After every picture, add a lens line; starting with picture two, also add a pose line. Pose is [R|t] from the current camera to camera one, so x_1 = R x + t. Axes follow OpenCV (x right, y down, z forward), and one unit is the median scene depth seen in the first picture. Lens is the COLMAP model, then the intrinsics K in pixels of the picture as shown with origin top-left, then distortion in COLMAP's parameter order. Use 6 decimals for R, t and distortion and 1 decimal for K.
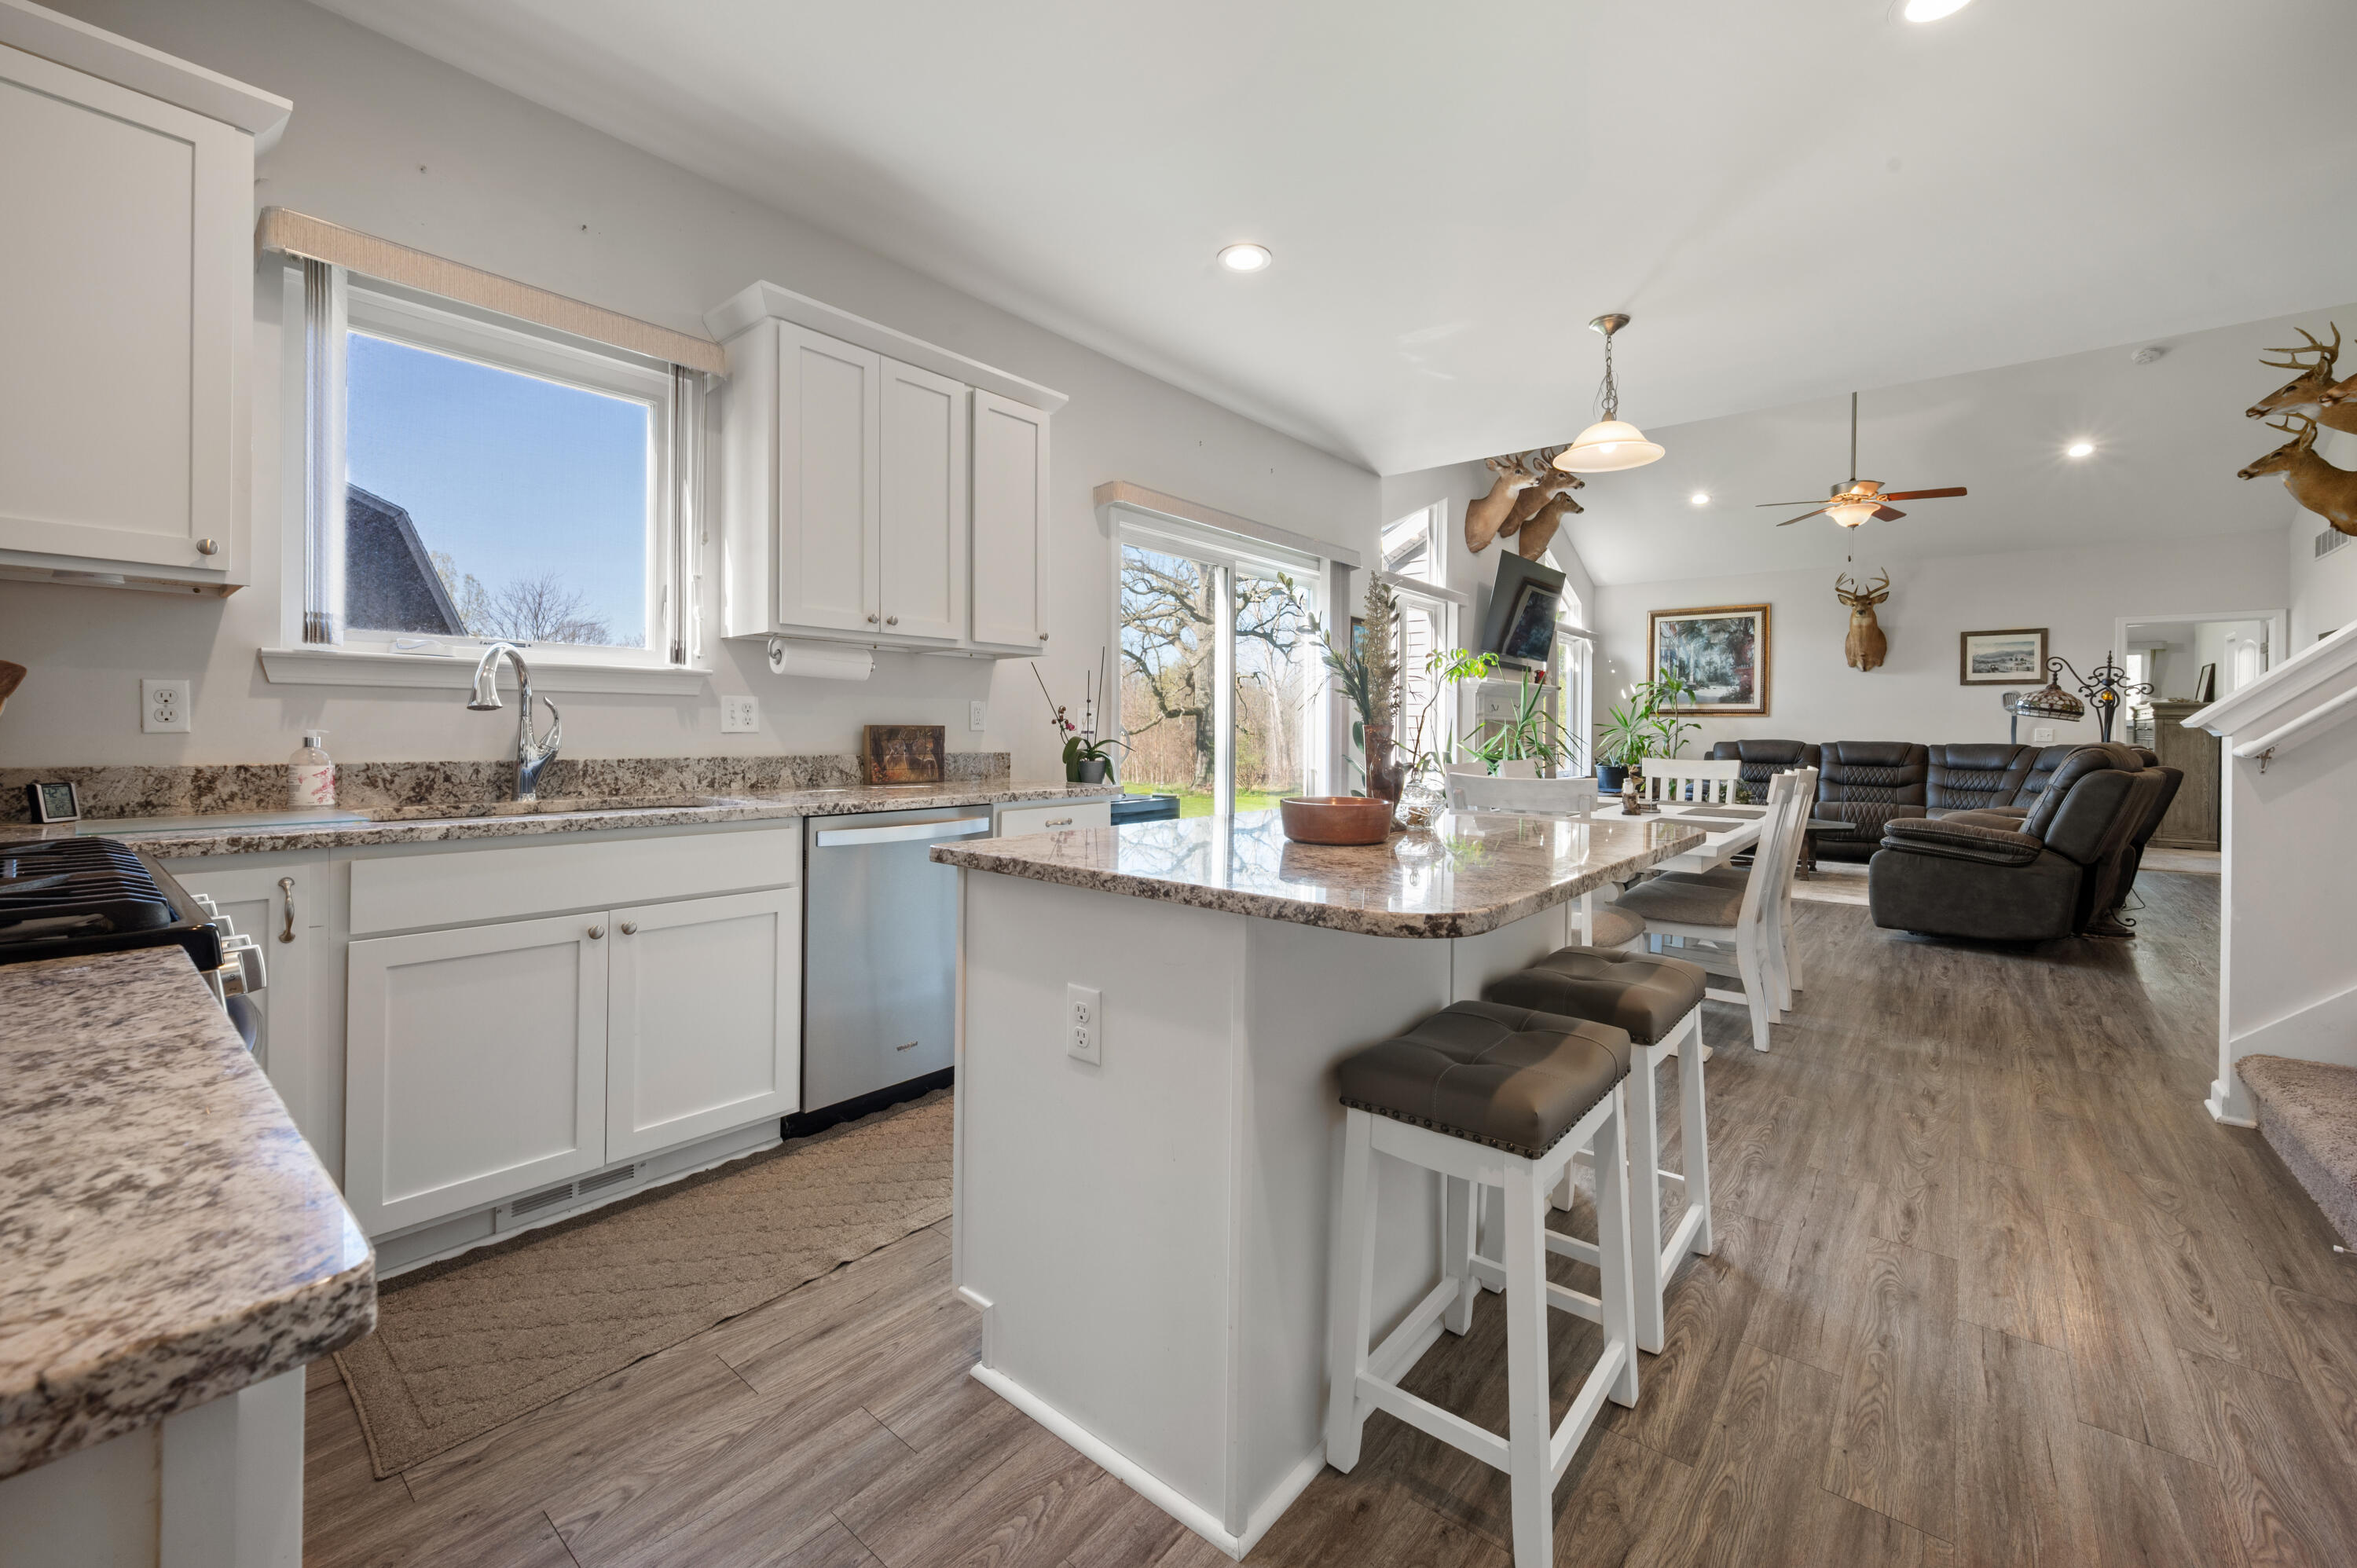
lens RADIAL K [[946.3, 0, 1180.8], [0, 946.3, 730.3], [0, 0, 1]] dist [-0.000339, -0.000016]
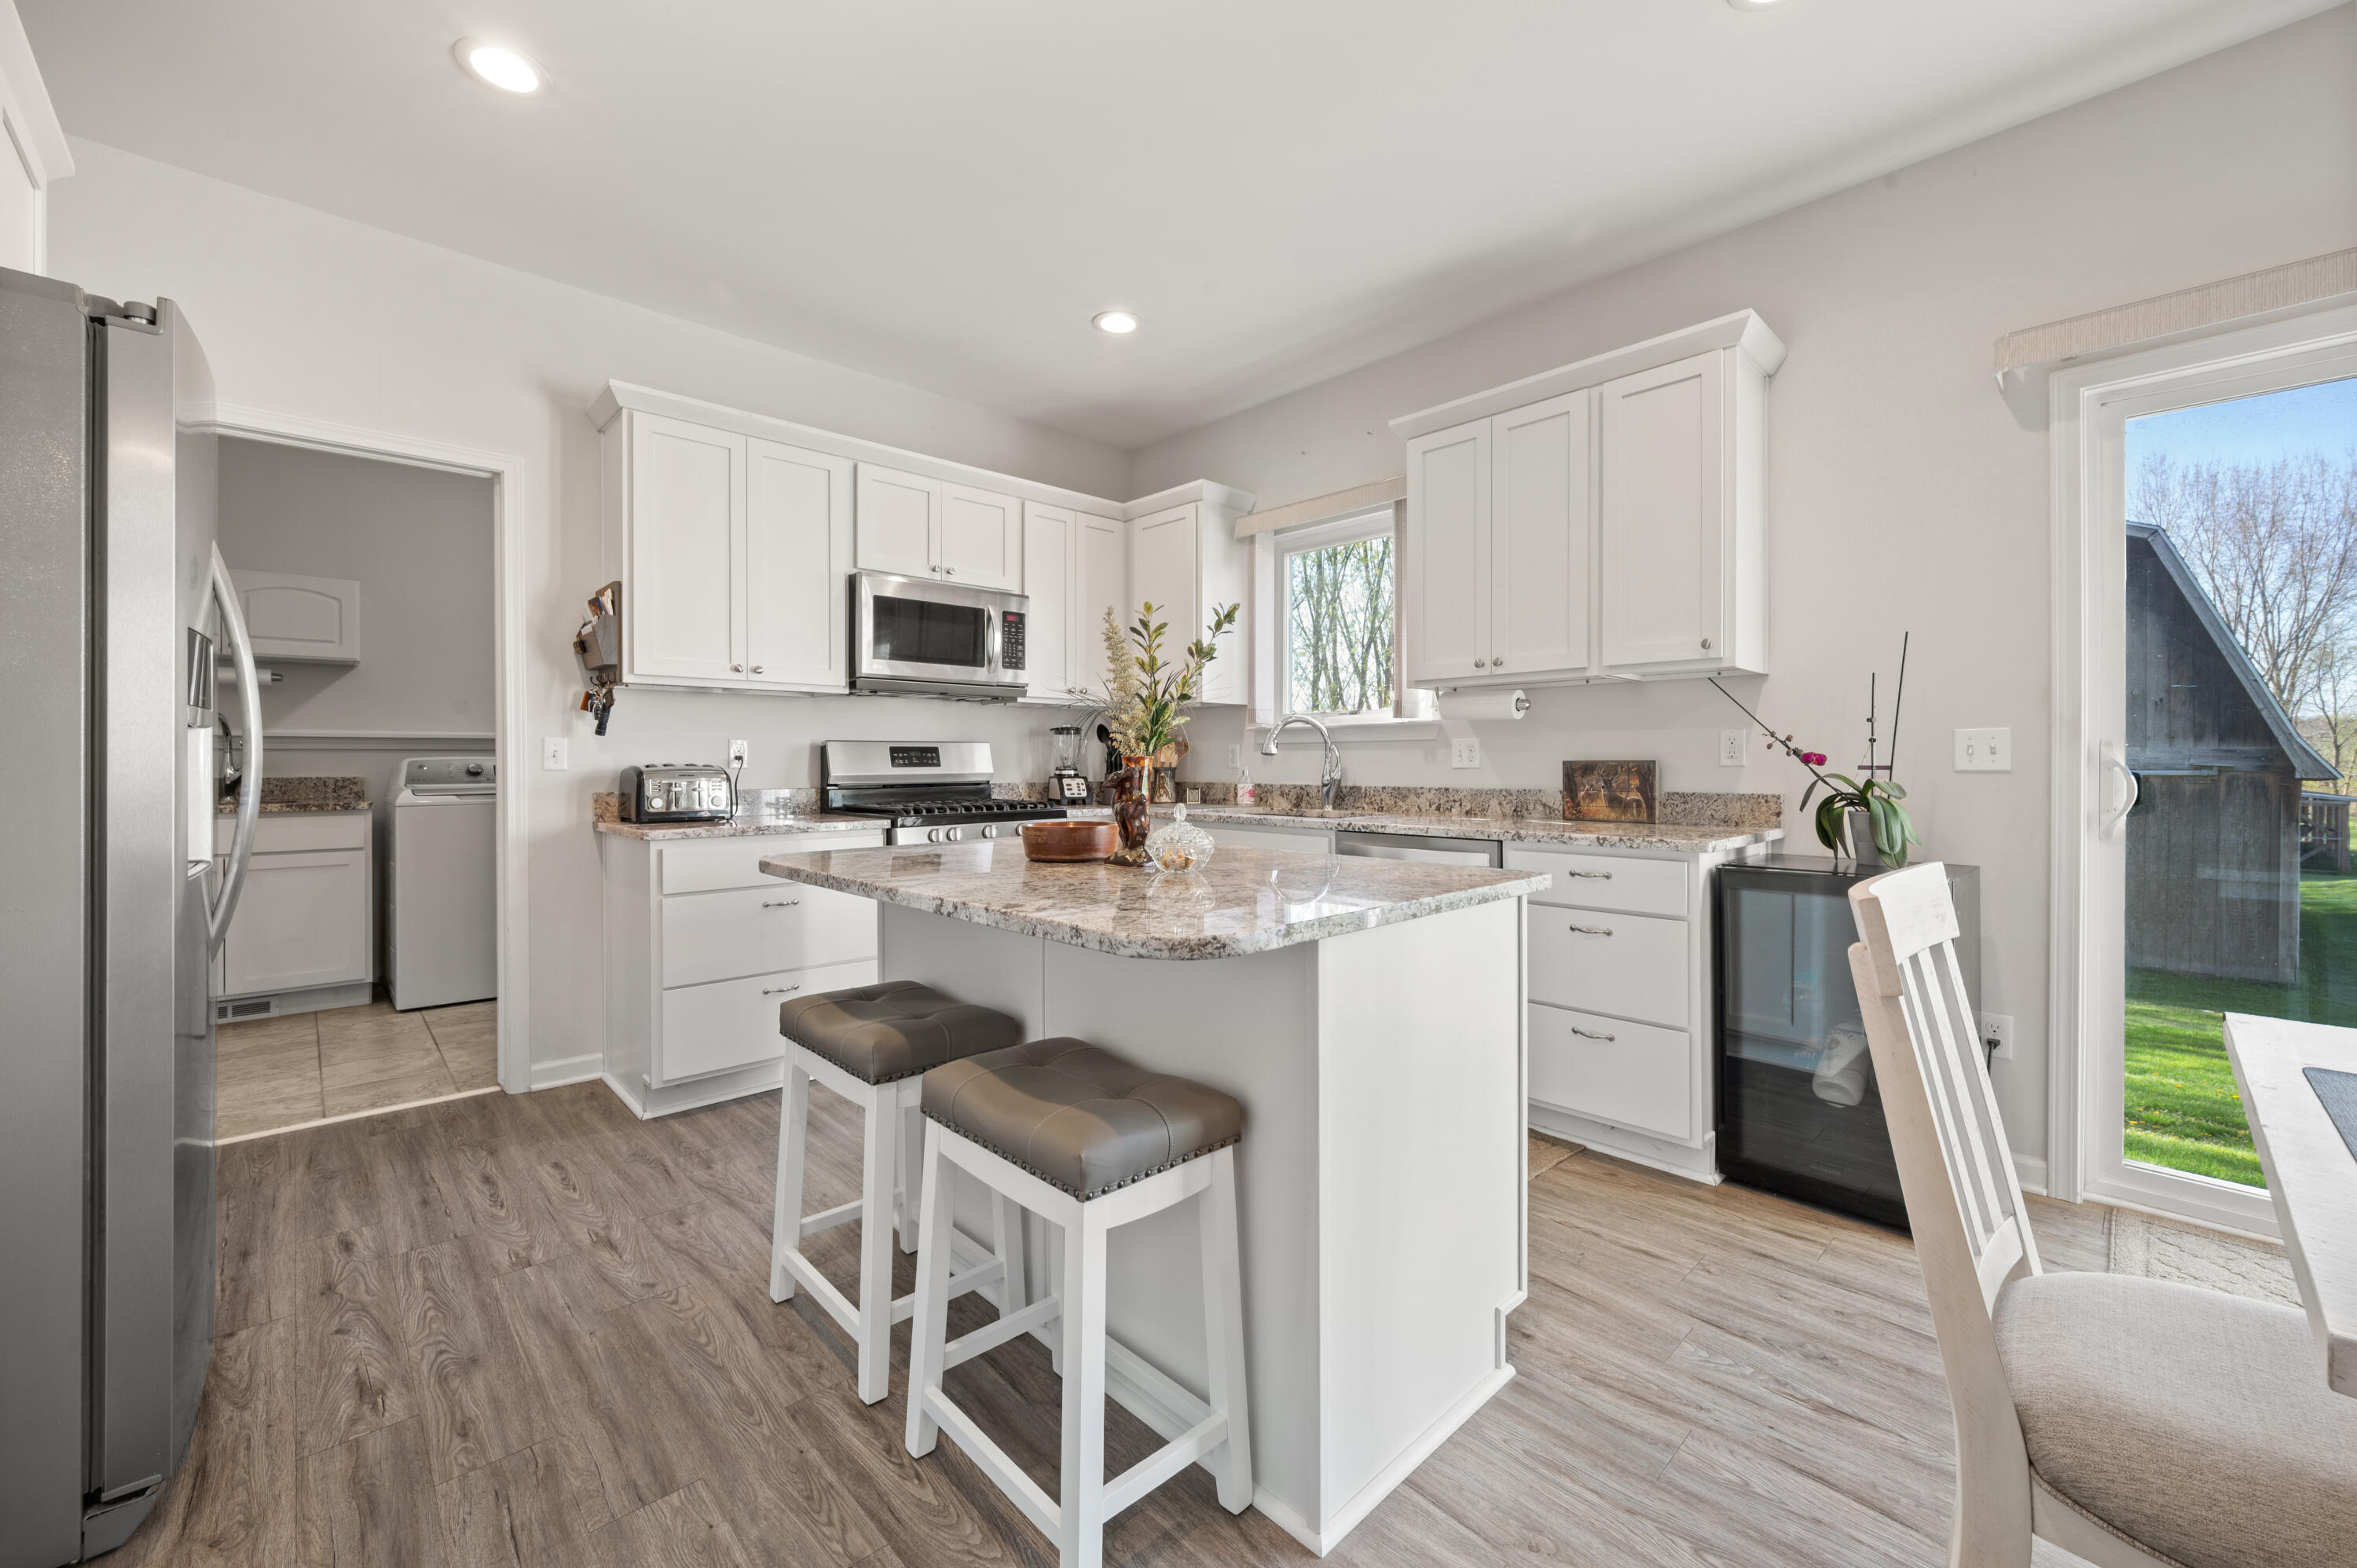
lens RADIAL K [[943.3, 0, 1186.6], [0, 943.3, 762.5], [0, 0, 1]] dist [0.000154, 0.000035]
pose [[-0.118968, -0.009902, -0.992849, 0.823721], [-0.001241, 0.999951, -0.009825, 0.007827], [0.992897, 0.000063, -0.118974, 0.822583]]
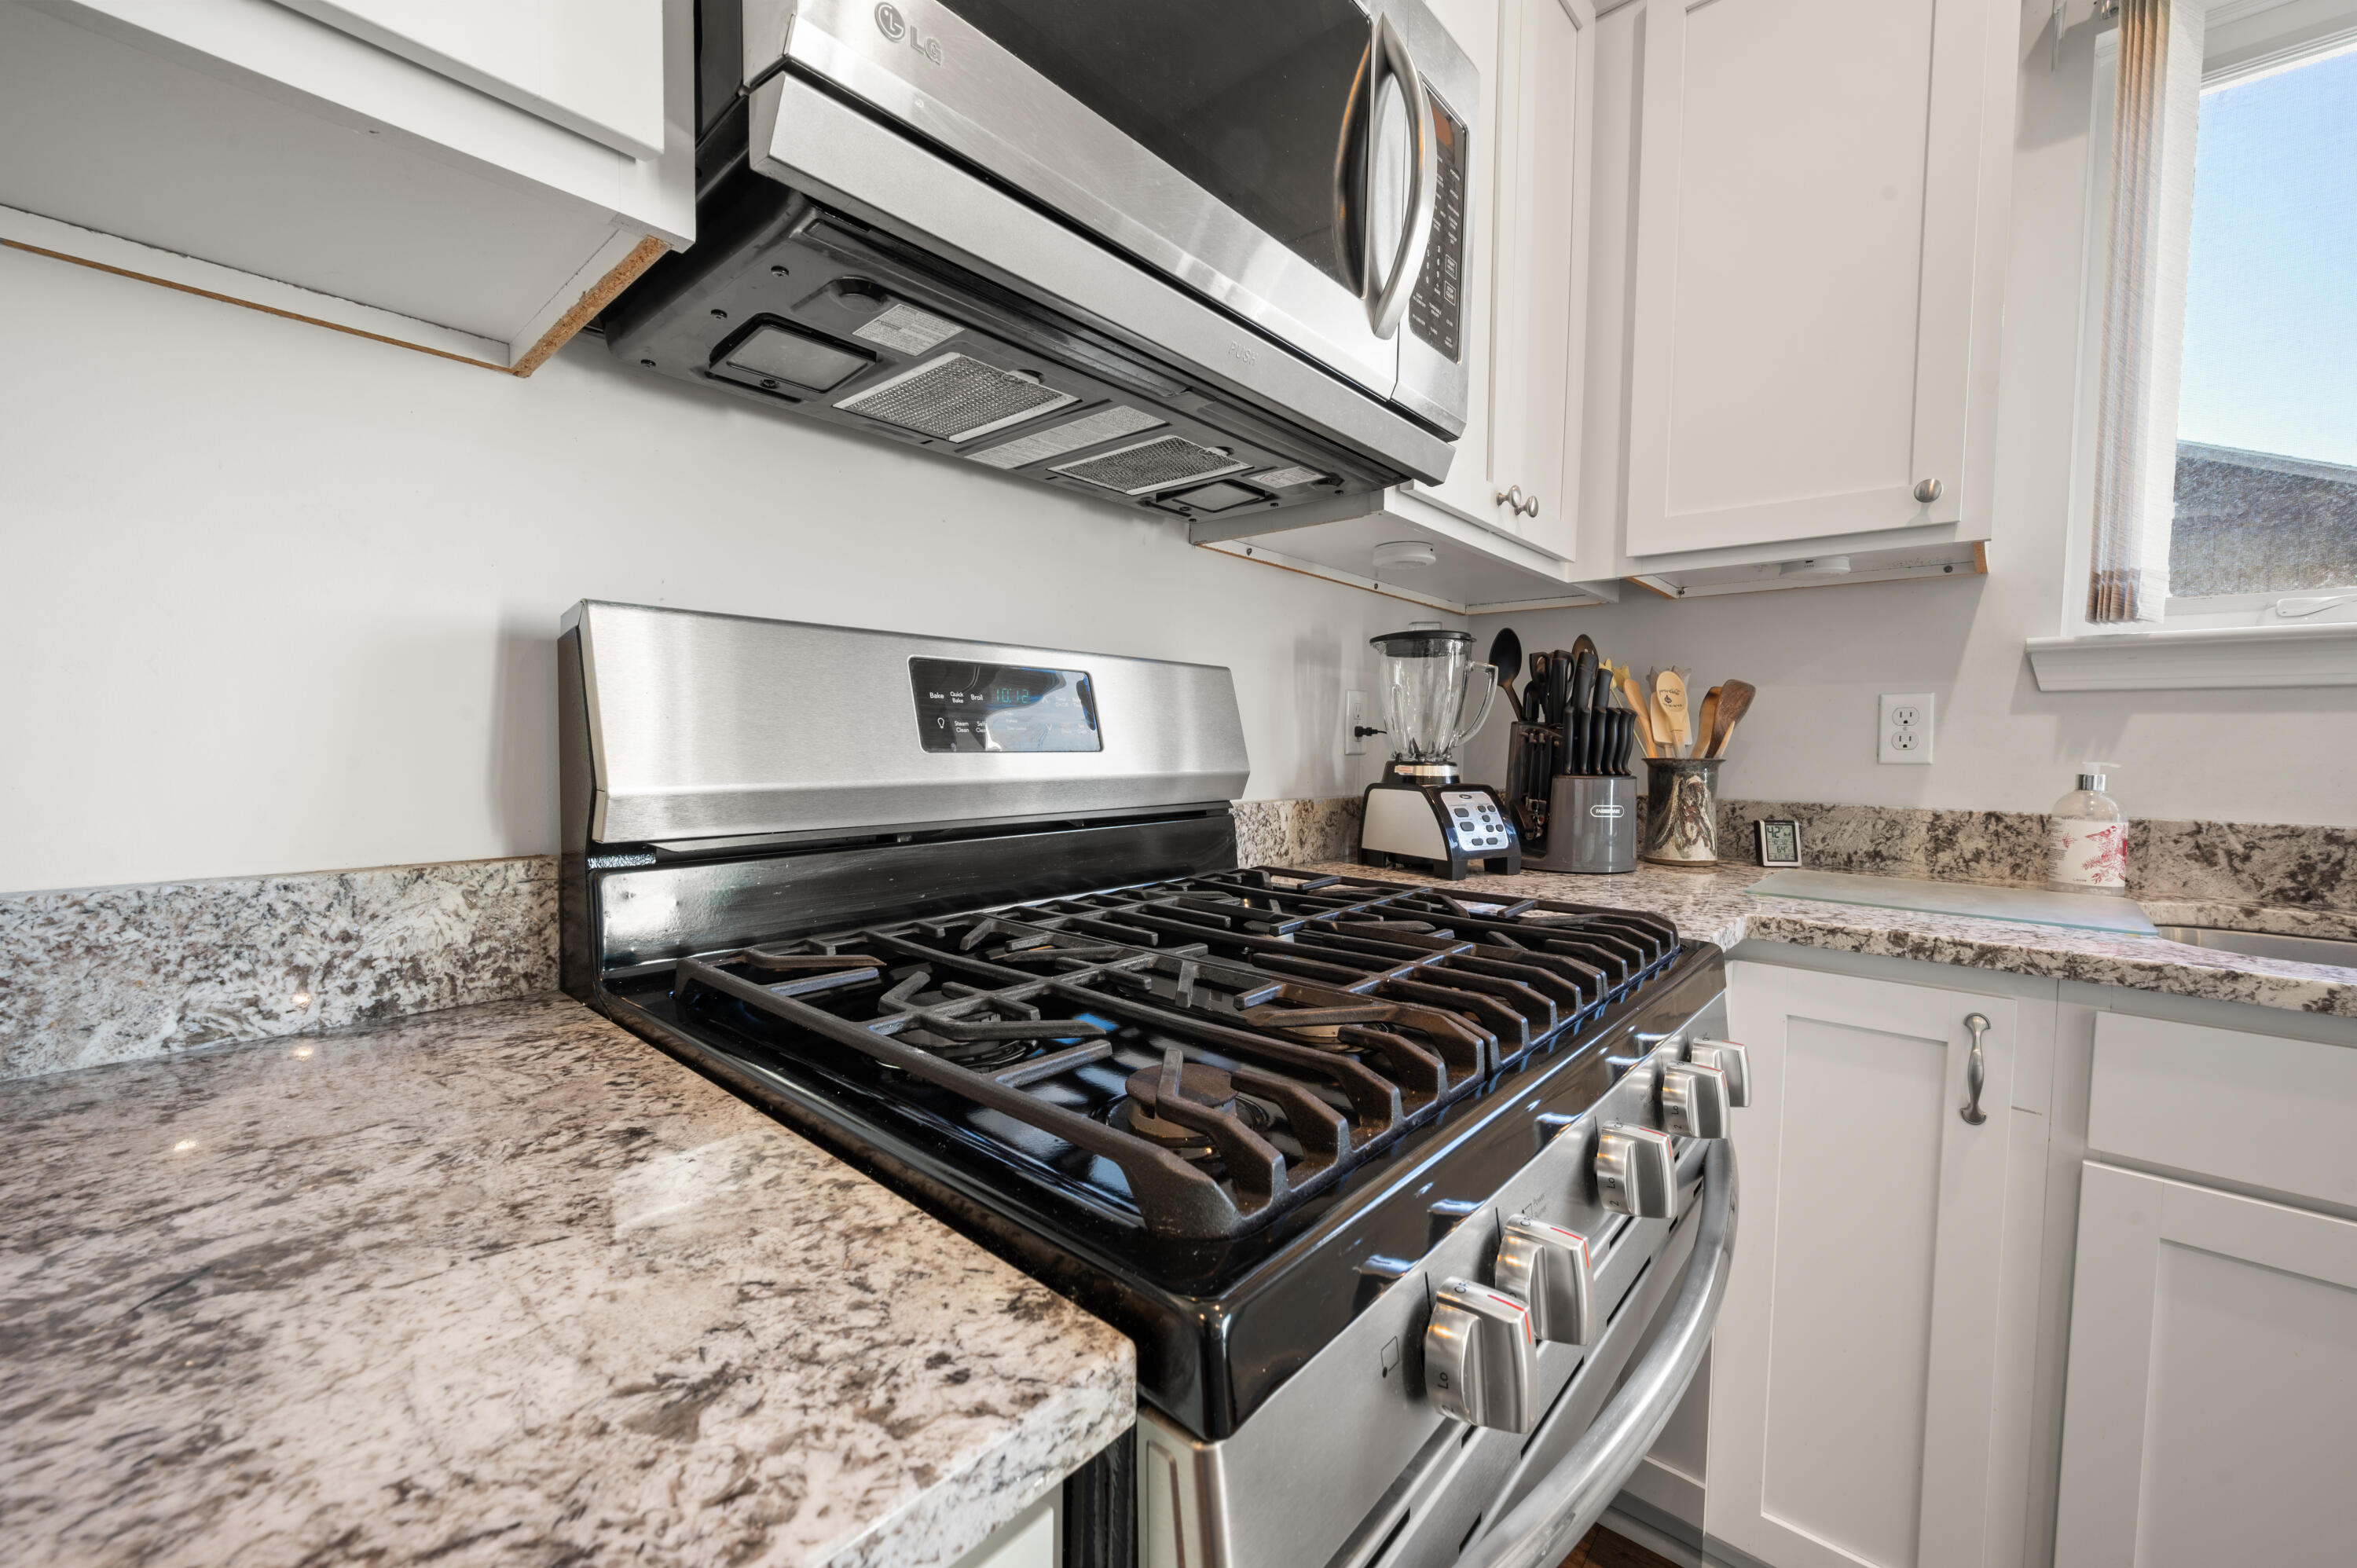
lens RADIAL K [[928.3, 0, 1178.6], [0, 928.3, 791.3], [0, 0, 1]] dist [0.000400, 0.000174]
pose [[-0.033283, 0.043265, -0.998509, -0.217103], [-0.013218, 0.998956, 0.043724, -0.000213], [0.999359, 0.014653, -0.032676, 0.314357]]
